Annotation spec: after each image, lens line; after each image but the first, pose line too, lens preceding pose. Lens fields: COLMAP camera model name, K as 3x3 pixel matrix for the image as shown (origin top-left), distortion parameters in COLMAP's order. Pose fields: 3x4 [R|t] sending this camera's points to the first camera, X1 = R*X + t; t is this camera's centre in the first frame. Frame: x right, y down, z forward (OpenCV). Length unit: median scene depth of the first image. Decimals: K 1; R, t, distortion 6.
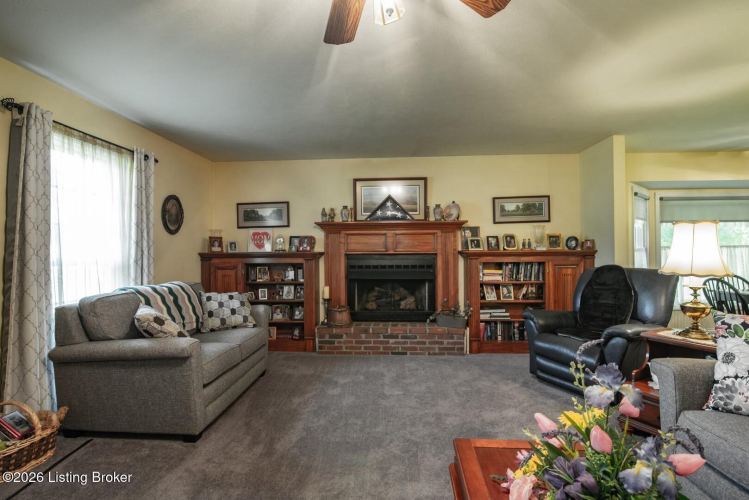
lens RADIAL K [[357.6, 0, 374.5], [0, 357.6, 250.0], [0, 0, 1]] dist [-0.008139, -0.000345]
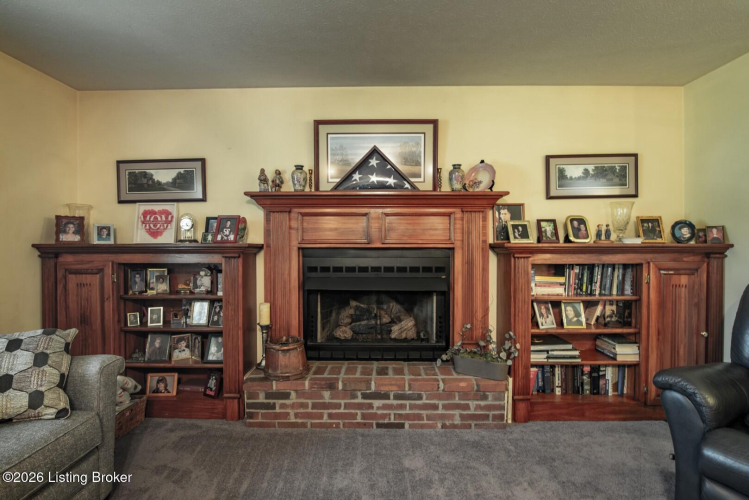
lens RADIAL K [[344.5, 0, 374.5], [0, 344.5, 250.0], [0, 0, 1]] dist [-0.016079, -0.000010]
pose [[0.998998, 0.005828, 0.044370, 0.017558], [-0.006747, 0.999766, 0.020574, 0.002620], [-0.044240, -0.020853, 0.998803, 0.442378]]
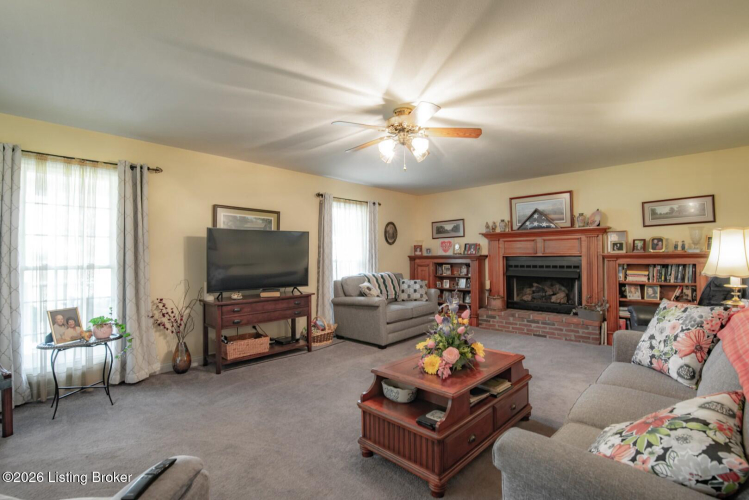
lens RADIAL K [[357.6, 0, 374.5], [0, 357.6, 250.0], [0, 0, 1]] dist [-0.008139, -0.000345]
pose [[0.770320, -0.012518, -0.637535, 0.399837], [0.009621, 0.999922, -0.008009, -0.005931], [0.637585, 0.000036, 0.770380, -0.312381]]
